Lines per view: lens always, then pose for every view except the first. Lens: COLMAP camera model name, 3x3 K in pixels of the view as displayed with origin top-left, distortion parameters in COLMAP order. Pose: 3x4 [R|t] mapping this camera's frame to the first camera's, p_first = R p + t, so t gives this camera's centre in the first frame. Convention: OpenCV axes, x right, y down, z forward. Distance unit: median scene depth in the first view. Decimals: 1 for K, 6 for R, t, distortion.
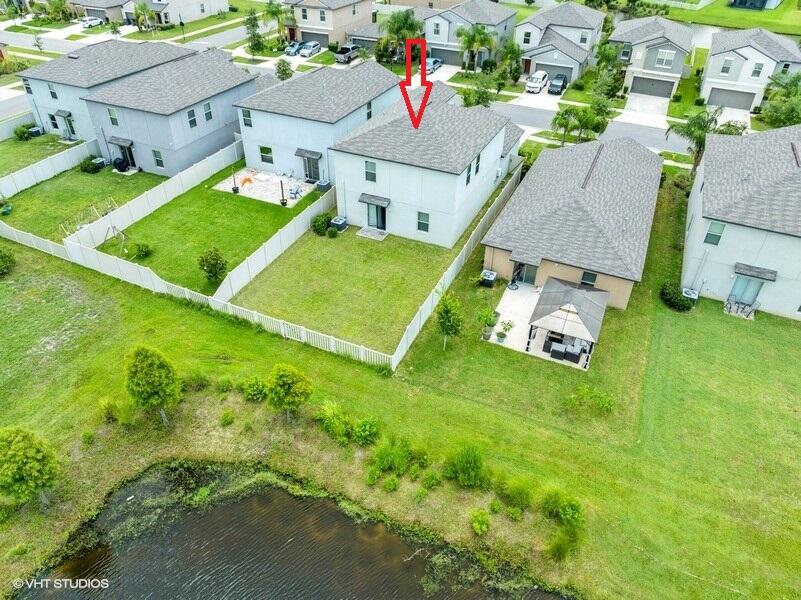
lens RADIAL K [[566.9, 0, 400.5], [0, 566.9, 300.0], [0, 0, 1]] dist [-0.034624, -0.001811]
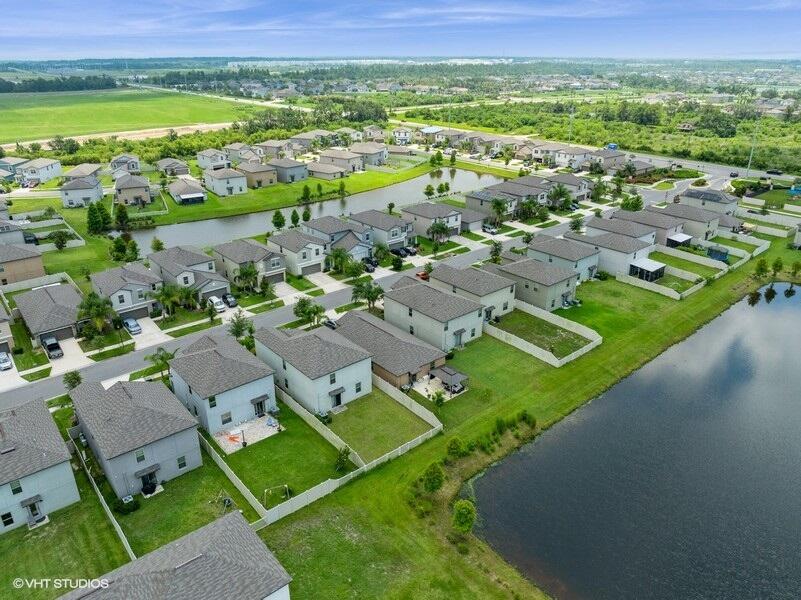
lens RADIAL K [[580.3, 0, 400.5], [0, 580.3, 300.0], [0, 0, 1]] dist [-0.027342, -0.006975]
pose [[0.418840, -0.375012, 0.827006, -1.415572], [0.549958, 0.829470, 0.097601, -0.496199], [-0.722578, 0.413939, 0.553656, -0.326747]]
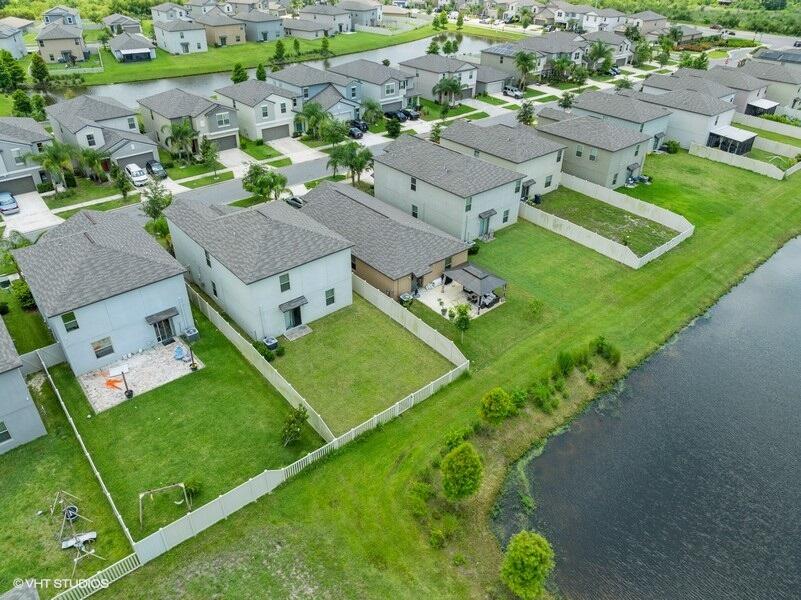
lens RADIAL K [[566.9, 0, 400.5], [0, 566.9, 300.0], [0, 0, 1]] dist [-0.034624, -0.001811]
pose [[0.414249, -0.504578, 0.757495, -0.800078], [0.538292, 0.806926, 0.243131, -0.340365], [-0.733921, 0.307036, 0.605878, 0.164254]]
